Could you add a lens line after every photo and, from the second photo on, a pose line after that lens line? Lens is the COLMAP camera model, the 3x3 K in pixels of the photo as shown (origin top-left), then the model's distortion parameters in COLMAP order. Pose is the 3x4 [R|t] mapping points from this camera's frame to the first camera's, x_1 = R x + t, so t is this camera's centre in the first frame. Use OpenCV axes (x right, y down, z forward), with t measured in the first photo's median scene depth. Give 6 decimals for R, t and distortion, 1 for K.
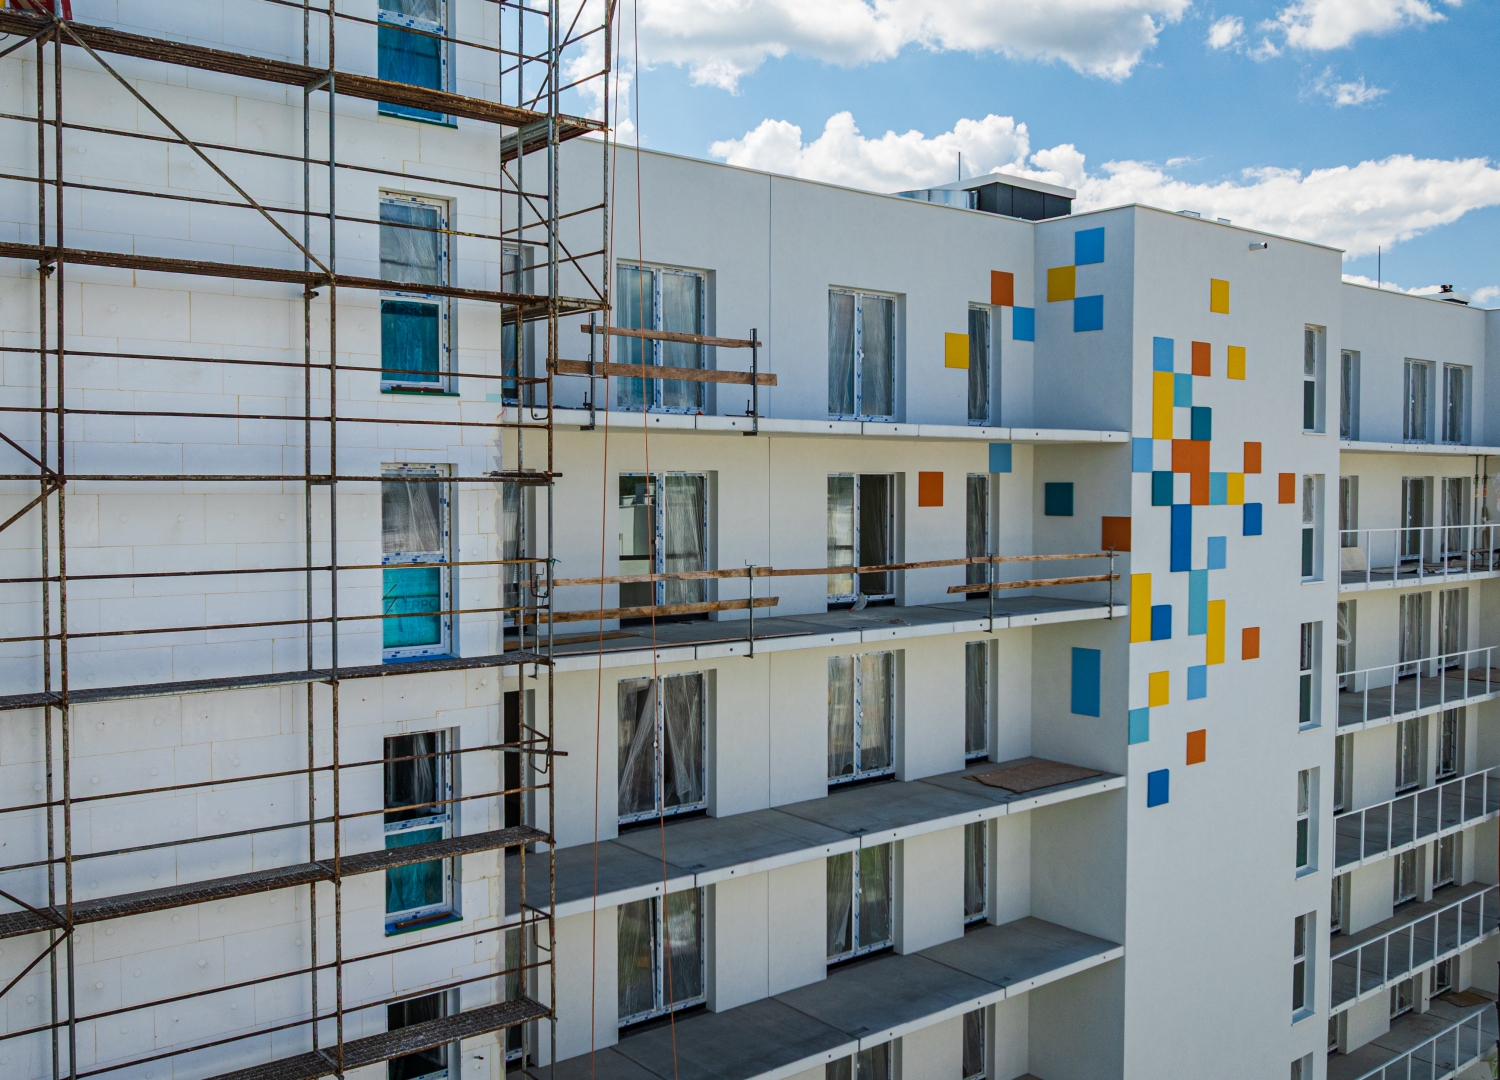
lens RADIAL K [[1380.9, 0, 754.7], [0, 1380.9, 538.9], [0, 0, 1]] dist [-0.029295, 0.000000]
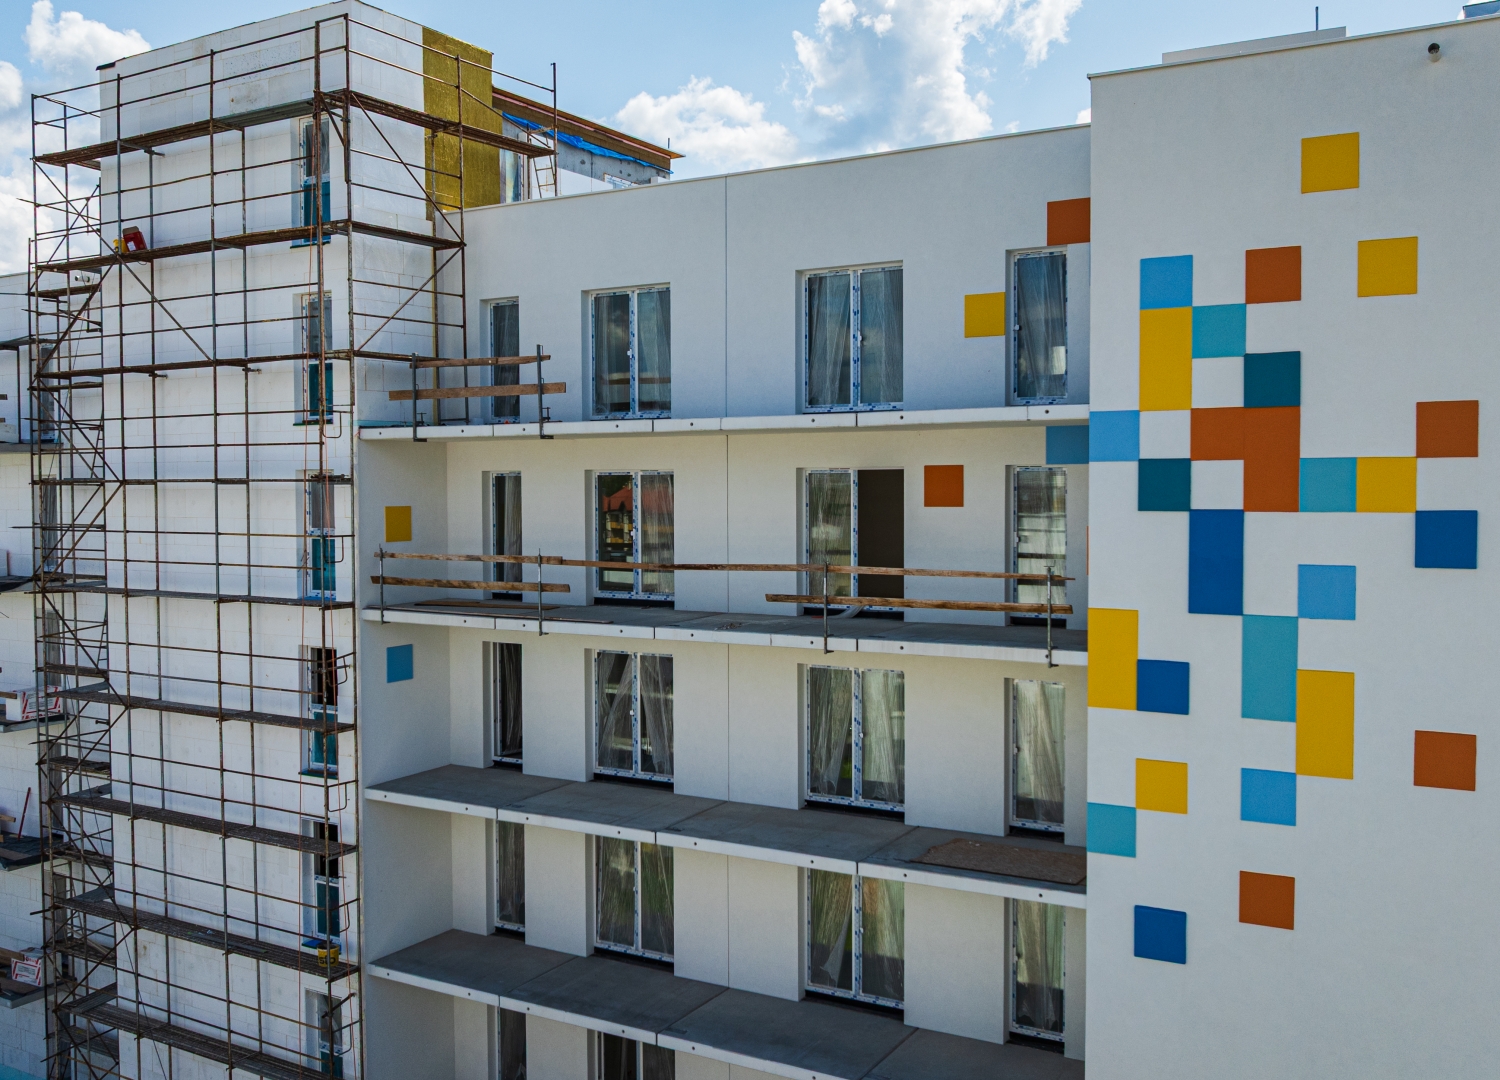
lens RADIAL K [[1380.9, 0, 754.4], [0, 1380.9, 536.8], [0, 0, 1]] dist [-0.029295, 0.000000]
pose [[0.342309, 0.032954, -0.939009, 0.875654], [-0.033387, 0.999180, 0.022895, -0.020703], [0.938994, 0.023514, 0.343129, 0.604846]]
